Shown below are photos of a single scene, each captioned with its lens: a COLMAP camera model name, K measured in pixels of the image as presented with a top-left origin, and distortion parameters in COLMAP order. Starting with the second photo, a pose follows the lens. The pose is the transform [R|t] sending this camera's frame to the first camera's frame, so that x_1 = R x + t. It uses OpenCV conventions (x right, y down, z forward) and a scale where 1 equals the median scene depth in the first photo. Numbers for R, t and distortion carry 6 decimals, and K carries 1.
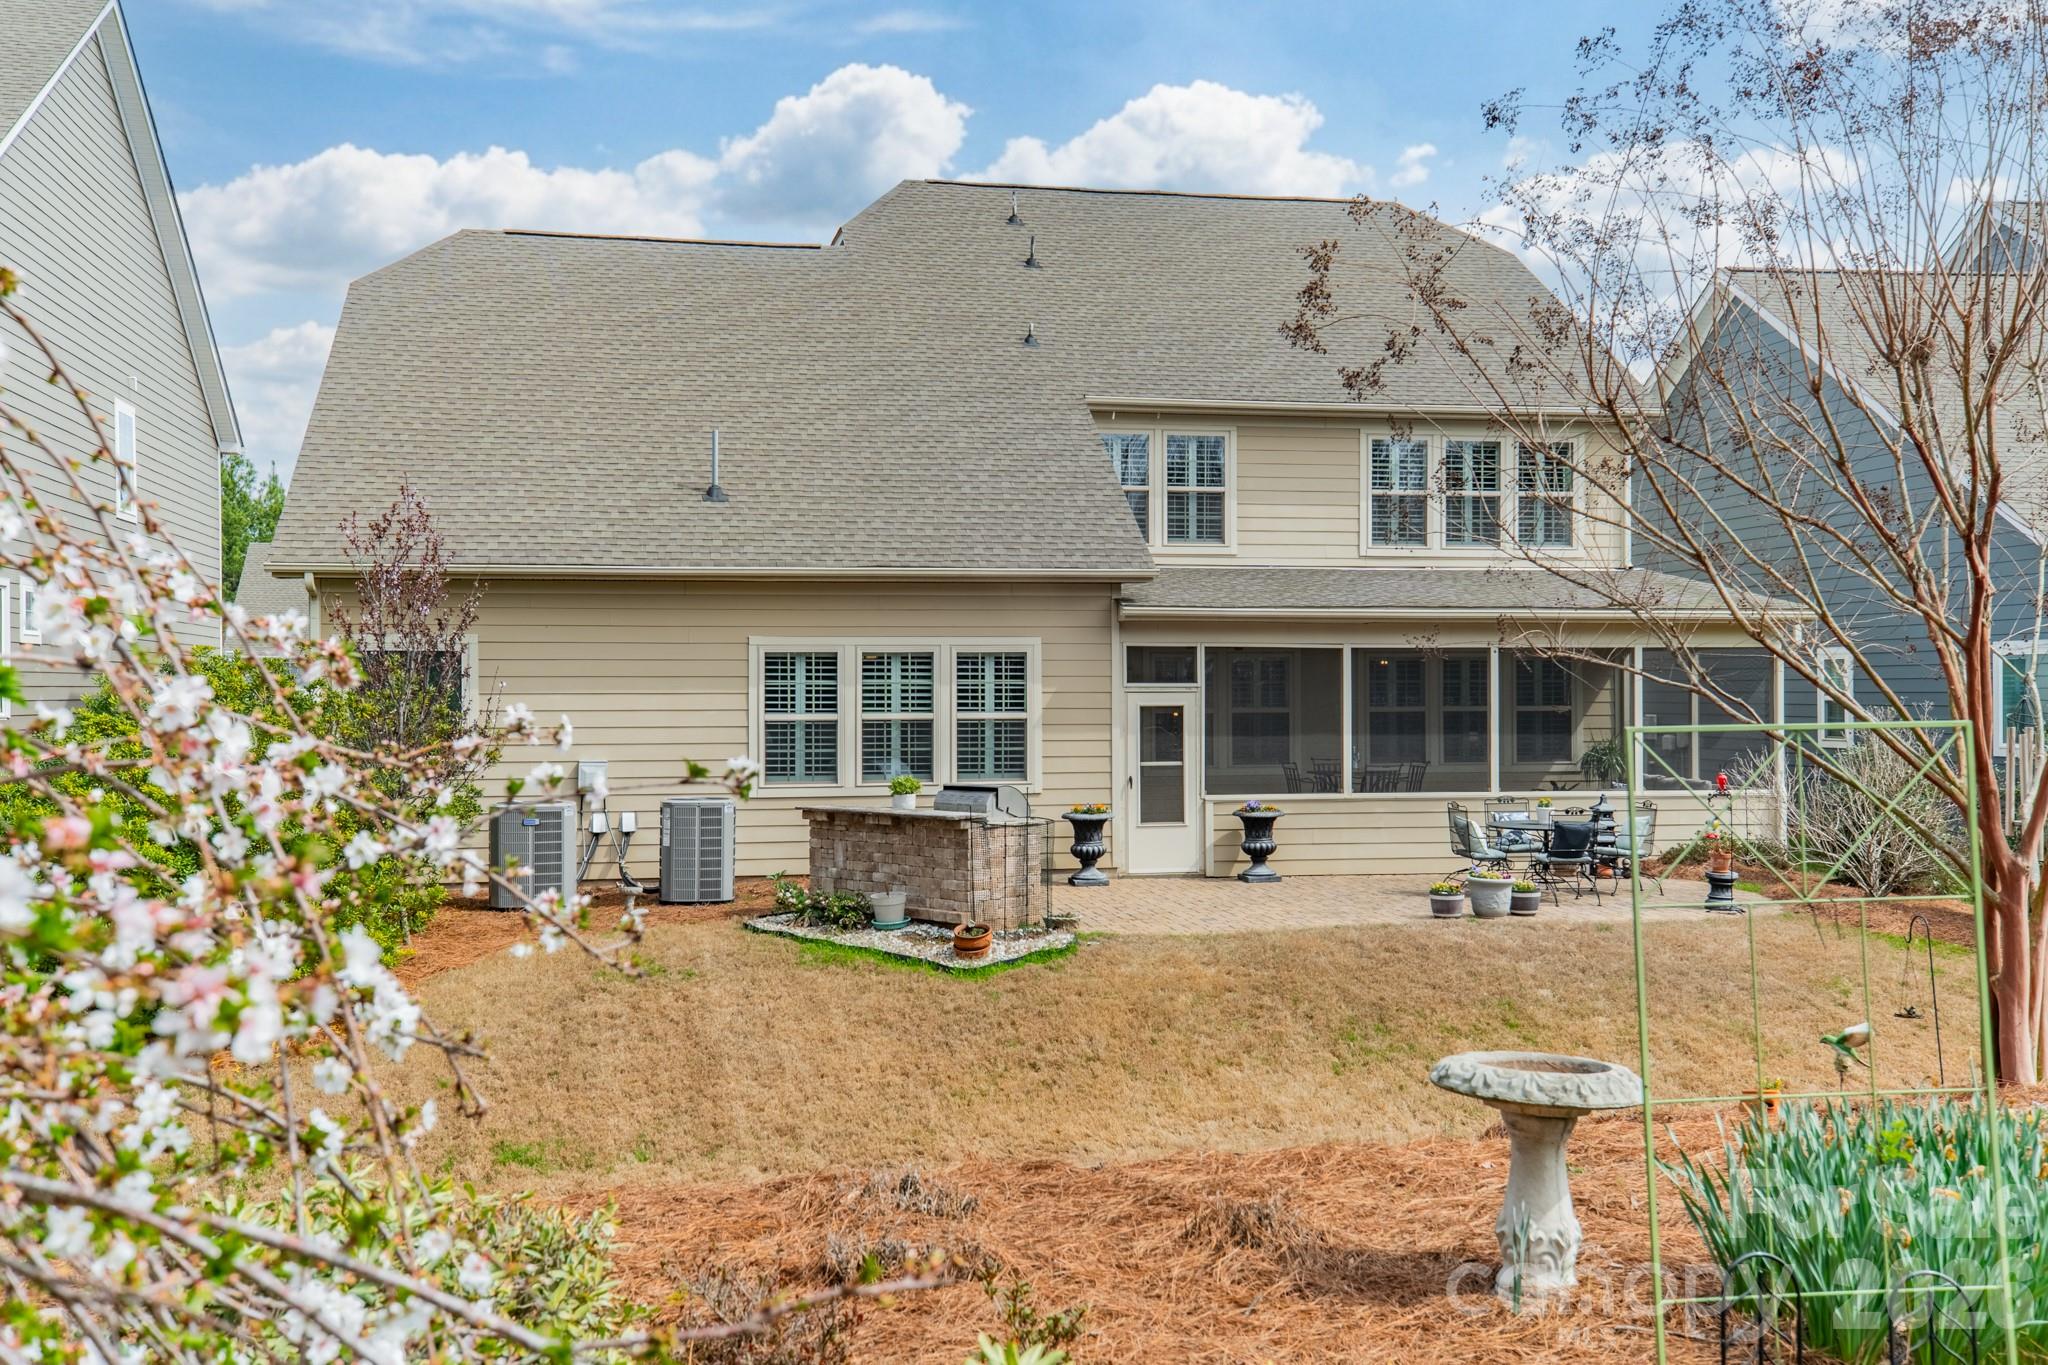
lens RADIAL K [[1938.0, 0, 1039.3], [0, 1938.0, 678.9], [0, 0, 1]] dist [0.098901, 0.000961]
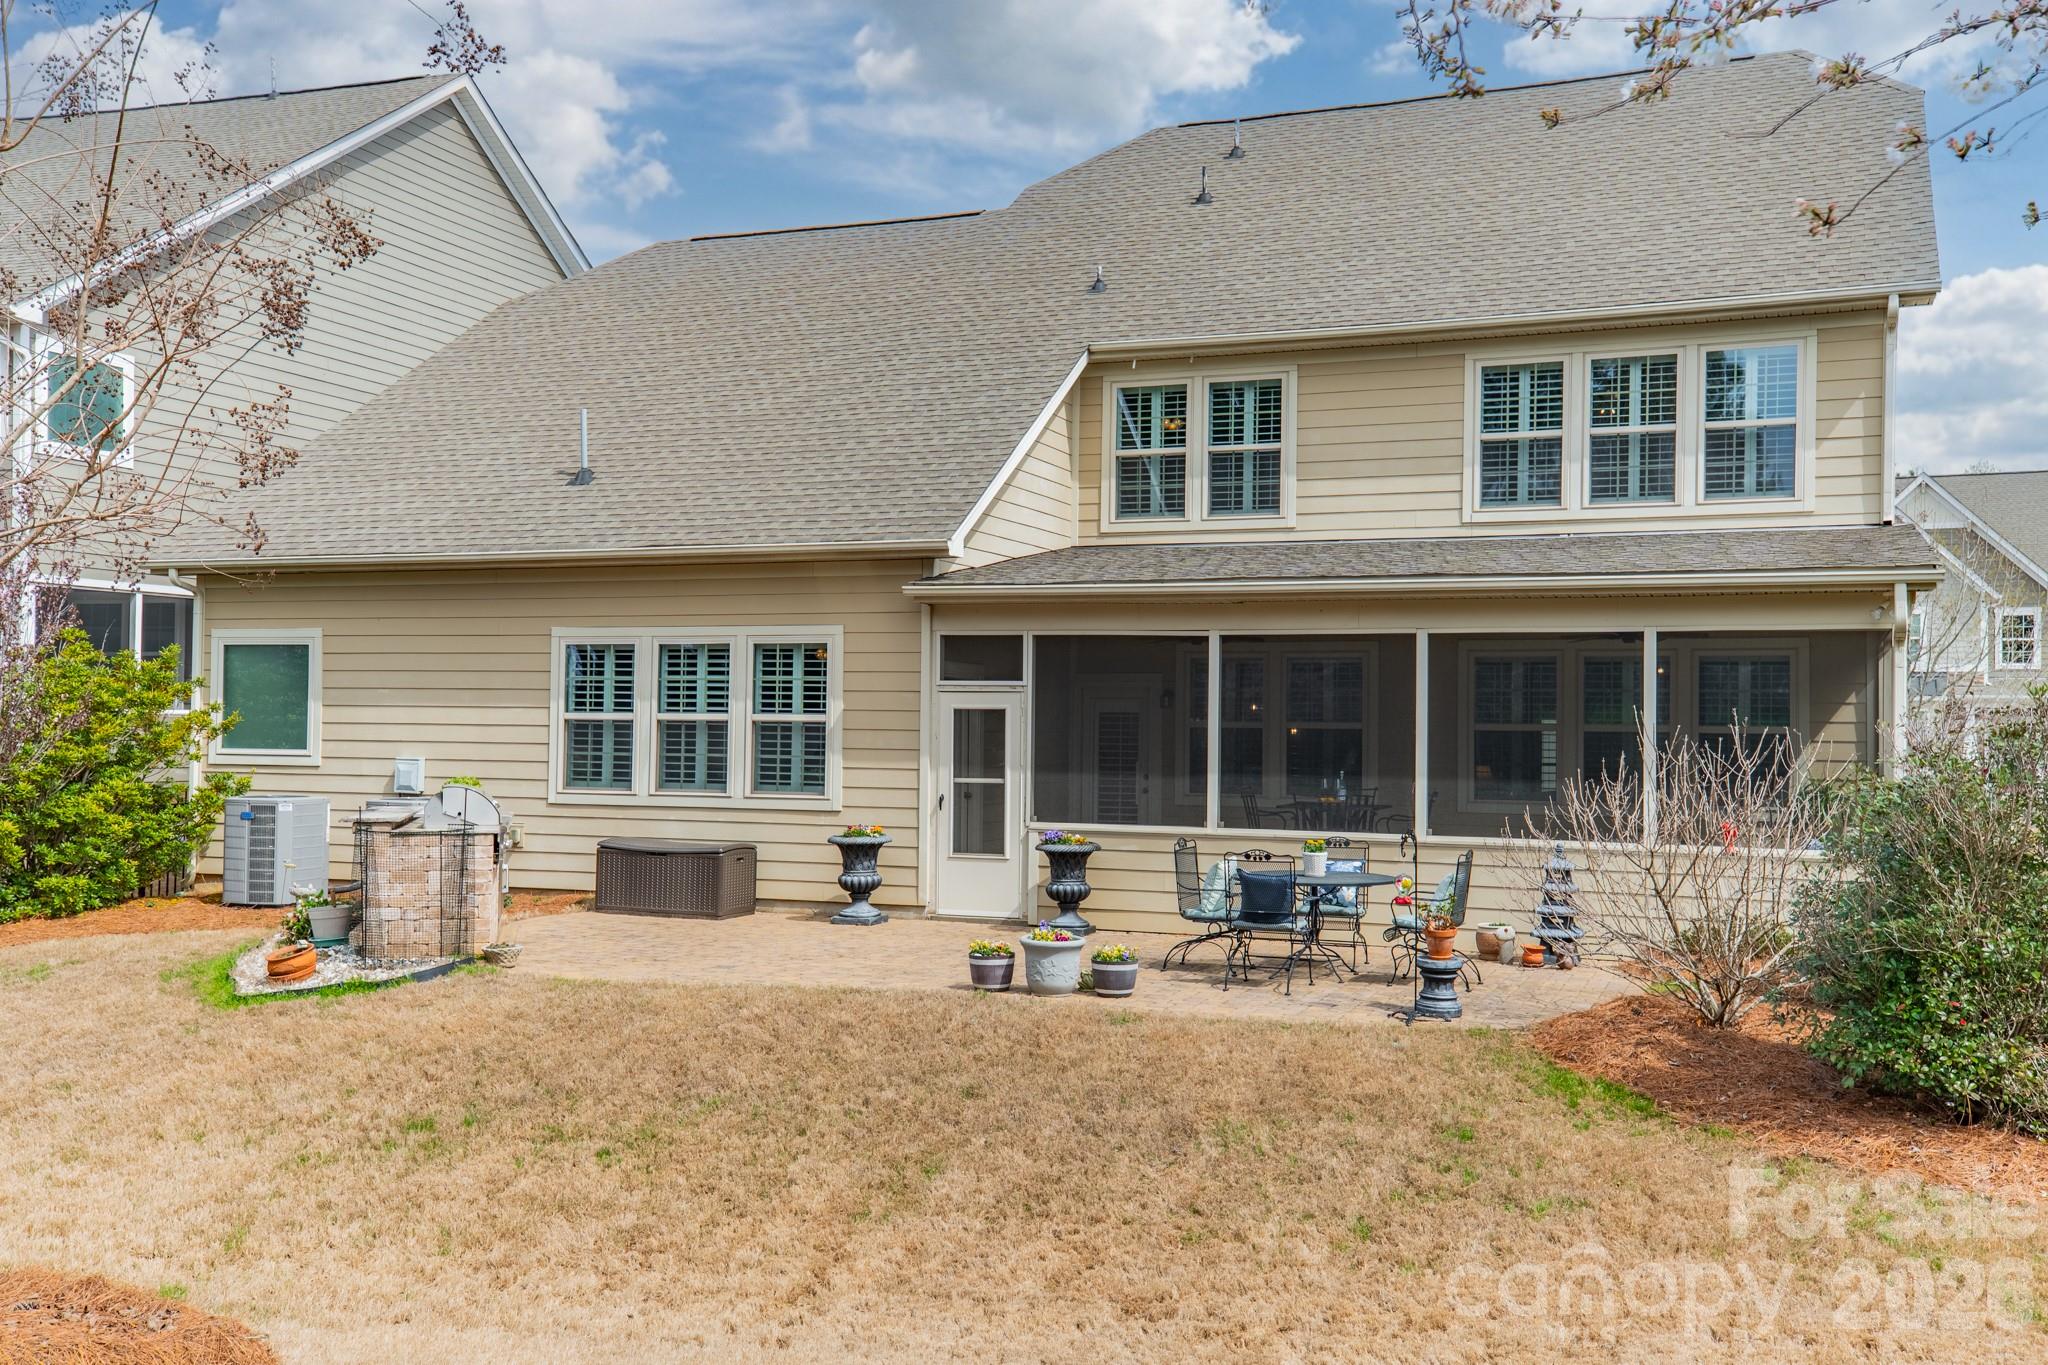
lens RADIAL K [[1938.0, 0, 1039.3], [0, 1938.0, 678.9], [0, 0, 1]] dist [0.098901, 0.000961]
pose [[0.840384, -0.000520, -0.541991, 0.532169], [-0.012768, 0.999703, -0.020757, 0.018128], [0.541841, 0.024364, 0.840128, 0.341050]]
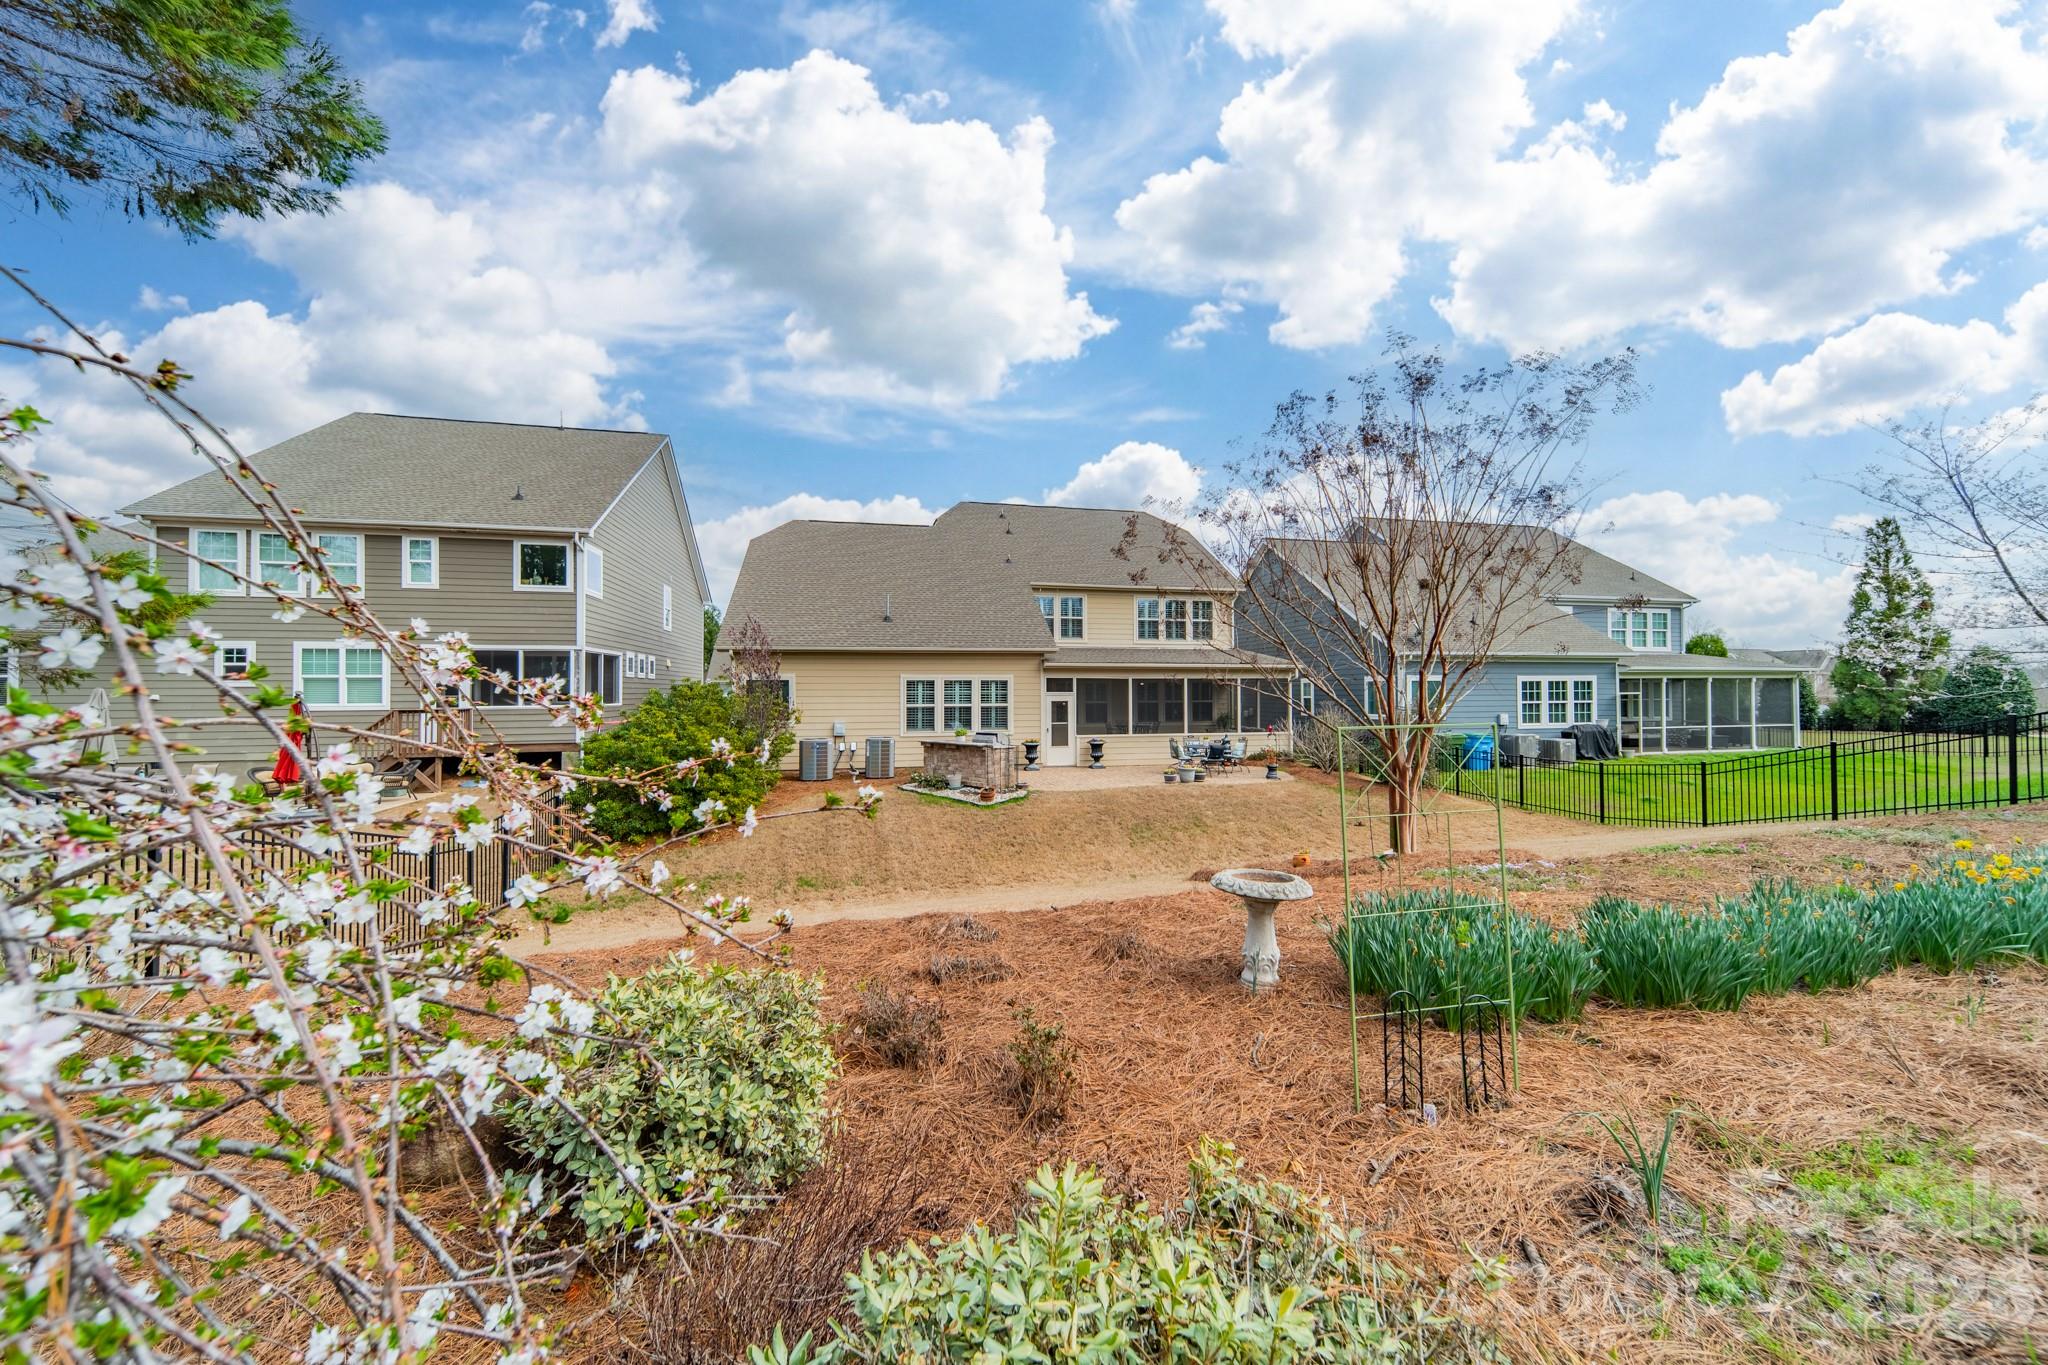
lens RADIAL K [[711.6, 0, 1024.0], [0, 711.6, 682.5], [0, 0, 1]] dist [-0.000251, -0.000002]
pose [[0.999765, 0.000688, 0.021645, -0.005417], [-0.000503, 0.999963, -0.008552, -0.002512], [-0.021650, 0.008539, 0.999729, 0.048792]]
